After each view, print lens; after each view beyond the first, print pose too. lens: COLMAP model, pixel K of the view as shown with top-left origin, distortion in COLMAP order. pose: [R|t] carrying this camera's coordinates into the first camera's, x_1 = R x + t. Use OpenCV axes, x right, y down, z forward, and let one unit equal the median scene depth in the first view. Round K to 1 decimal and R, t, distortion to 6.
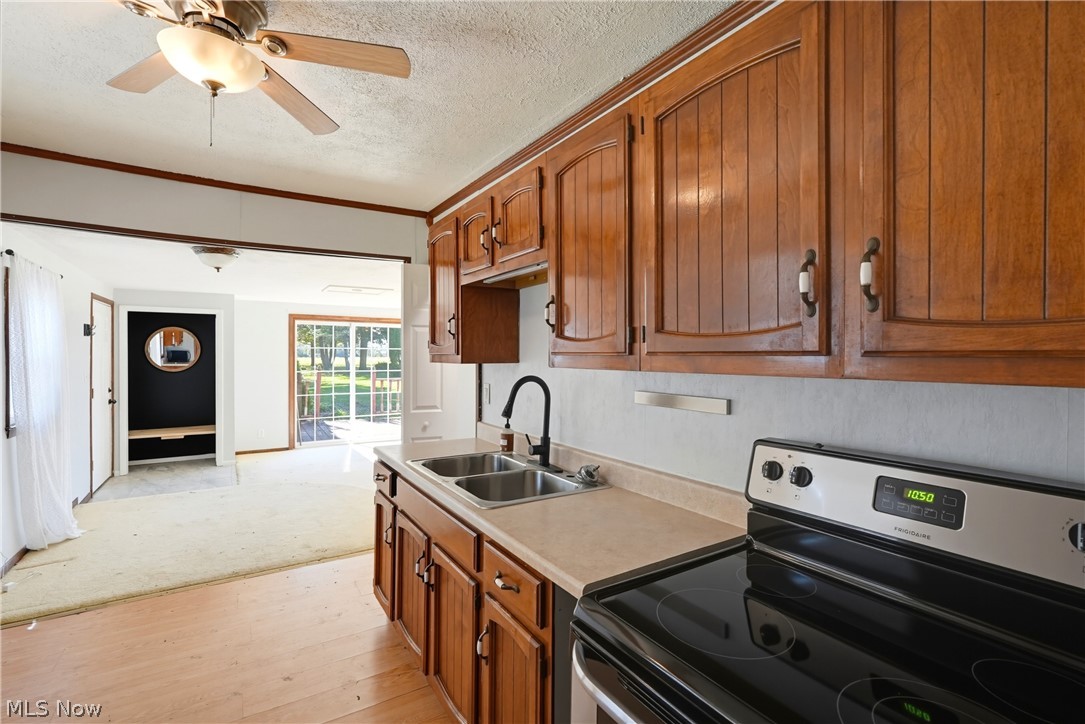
lens RADIAL K [[495.2, 0, 544.3], [0, 495.2, 358.4], [0, 0, 1]] dist [-0.009217, 0.003589]
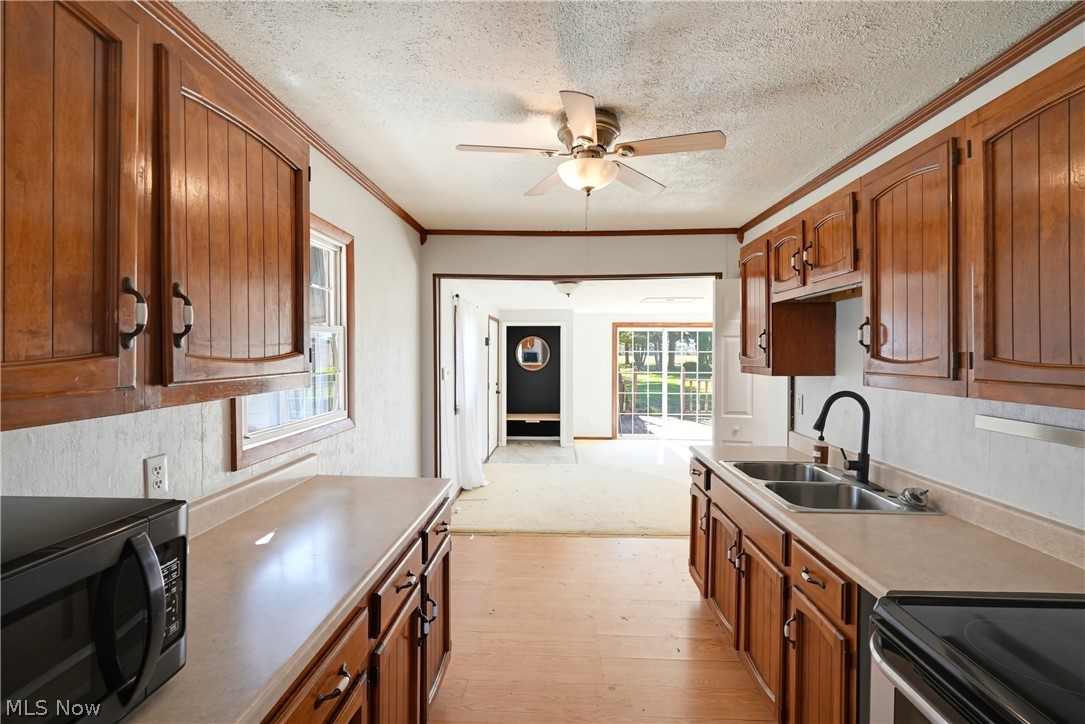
lens RADIAL K [[495.2, 0, 540.9], [0, 495.2, 355.8], [0, 0, 1]] dist [-0.009217, 0.003589]
pose [[0.820901, 0.001761, -0.571067, 0.033876], [-0.002963, 0.999995, -0.001175, -0.031748], [0.571062, 0.002656, 0.820902, -0.170860]]
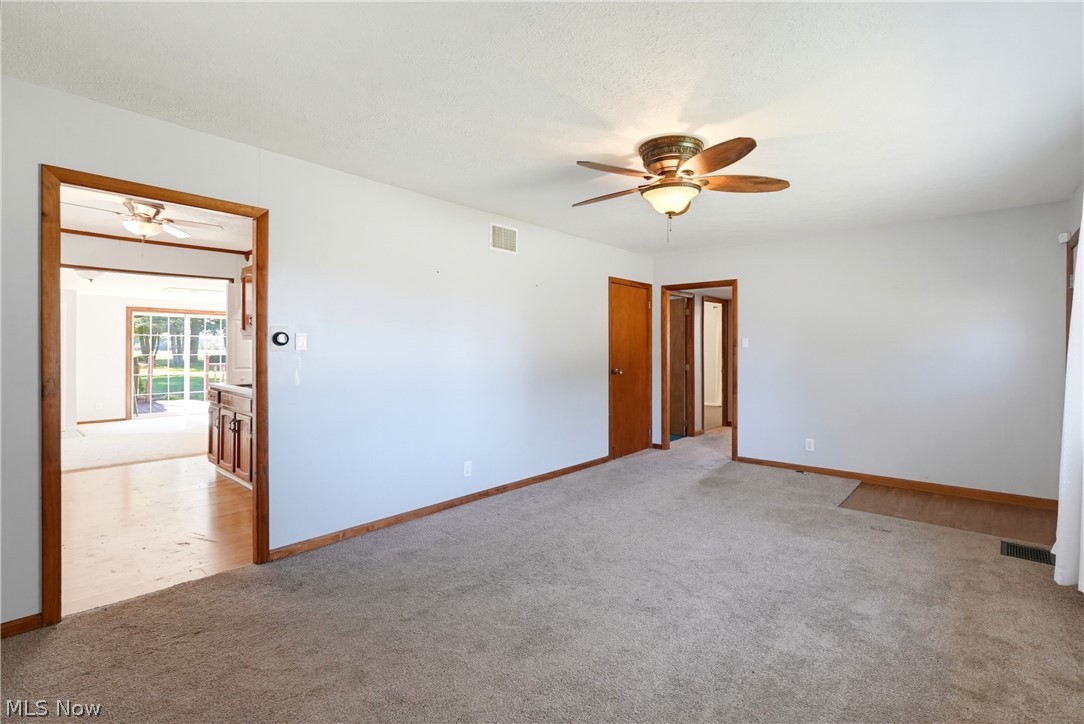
lens RADIAL K [[494.8, 0, 545.9], [0, 494.8, 348.2], [0, 0, 1]] dist [-0.009217, 0.003589]
pose [[0.963528, 0.002186, 0.267597, 0.457284], [-0.000050, 0.999968, -0.007988, 0.066105], [-0.267606, 0.007684, 0.963498, -1.348255]]
